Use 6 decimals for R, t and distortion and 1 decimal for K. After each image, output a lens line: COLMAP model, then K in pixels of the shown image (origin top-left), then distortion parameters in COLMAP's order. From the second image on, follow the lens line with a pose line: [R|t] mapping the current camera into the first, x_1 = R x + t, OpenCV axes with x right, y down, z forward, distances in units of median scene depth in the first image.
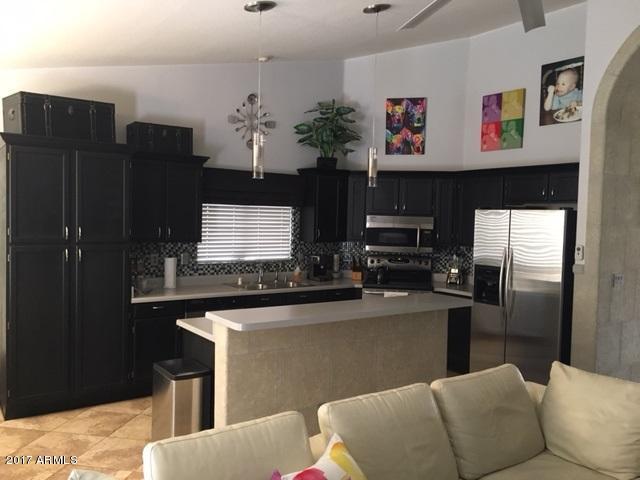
lens RADIAL K [[545.3, 0, 319.1], [0, 545.3, 239.5], [0, 0, 1]] dist [0.043057, -0.039219]
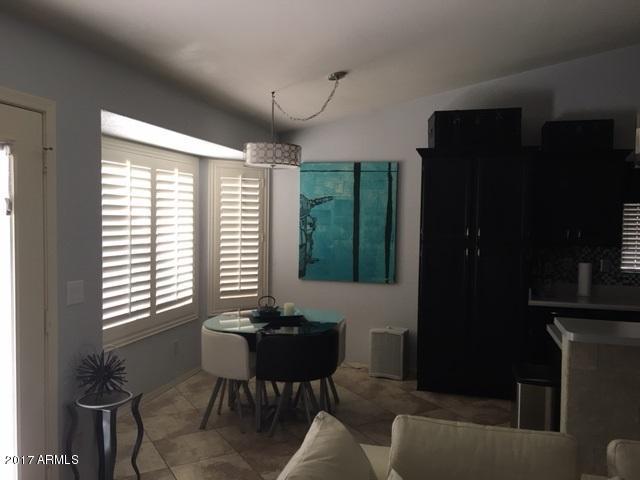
lens RADIAL K [[545.3, 0, 318.5], [0, 545.3, 240.8], [0, 0, 1]] dist [0.043057, -0.039219]
pose [[0.636385, 0.020632, -0.771095, 0.162585], [-0.031011, 0.999518, 0.001150, 0.009120], [0.770748, 0.023181, 0.636719, 0.062083]]
